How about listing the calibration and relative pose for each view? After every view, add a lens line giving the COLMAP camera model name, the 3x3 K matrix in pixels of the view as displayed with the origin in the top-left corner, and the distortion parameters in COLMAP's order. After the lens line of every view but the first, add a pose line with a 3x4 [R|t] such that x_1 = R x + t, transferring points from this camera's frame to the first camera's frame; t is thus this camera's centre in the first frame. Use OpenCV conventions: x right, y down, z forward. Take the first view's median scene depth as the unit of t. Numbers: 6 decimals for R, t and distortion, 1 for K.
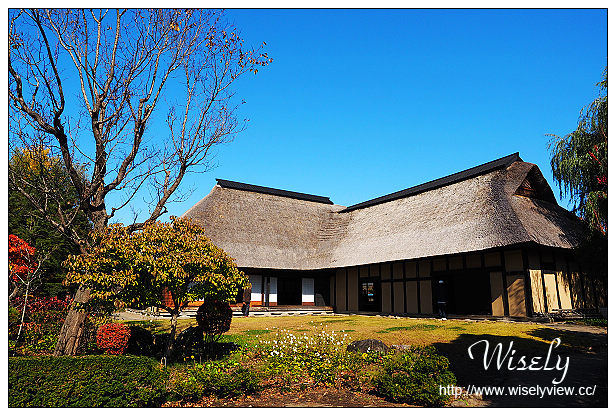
lens RADIAL K [[430.3, 0, 308.0], [0, 430.3, 208.0], [0, 0, 1]] dist [-0.002486, 0.000690]
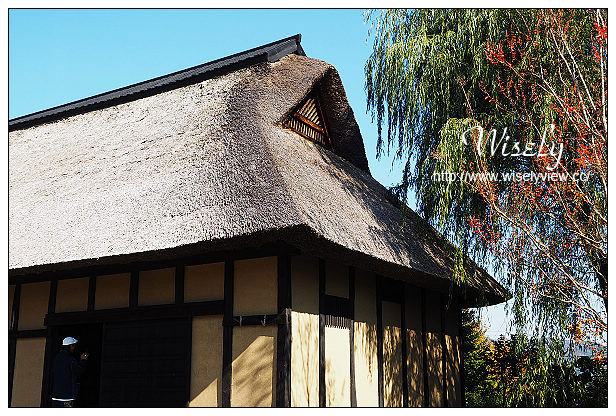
lens RADIAL K [[879.2, 0, 308.0], [0, 879.2, 208.0], [0, 0, 1]] dist [-0.040429, -0.038889]
pose [[0.889445, 0.094599, 0.447145, 0.159867], [-0.095783, 0.995201, -0.020019, 0.060338], [-0.446893, -0.025023, 0.894237, 0.282831]]
